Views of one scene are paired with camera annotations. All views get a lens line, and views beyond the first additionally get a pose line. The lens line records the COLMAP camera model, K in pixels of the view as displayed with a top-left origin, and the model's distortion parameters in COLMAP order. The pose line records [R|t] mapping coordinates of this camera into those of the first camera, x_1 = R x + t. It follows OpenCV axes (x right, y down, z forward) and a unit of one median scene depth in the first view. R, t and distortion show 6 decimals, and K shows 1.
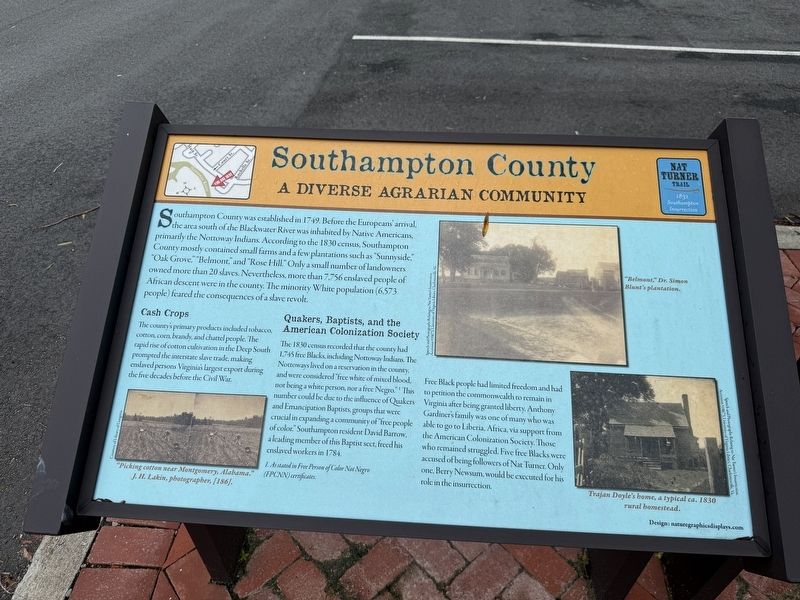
lens RADIAL K [[589.4, 0, 385.1], [0, 589.4, 315.7], [0, 0, 1]] dist [0.044575, 0.007794]
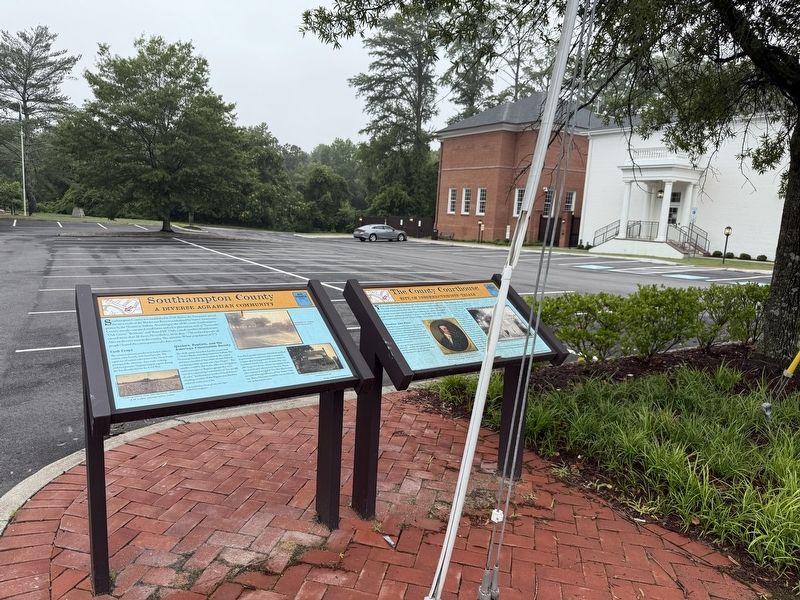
lens RADIAL K [[589.4, 0, 398.4], [0, 589.4, 300.4], [0, 0, 1]] dist [0.044575, 0.007794]
pose [[0.811482, -0.056883, 0.581602, -0.855457], [0.352365, 0.841600, -0.409327, 1.207965], [-0.466193, 0.537098, 0.702987, -1.322400]]
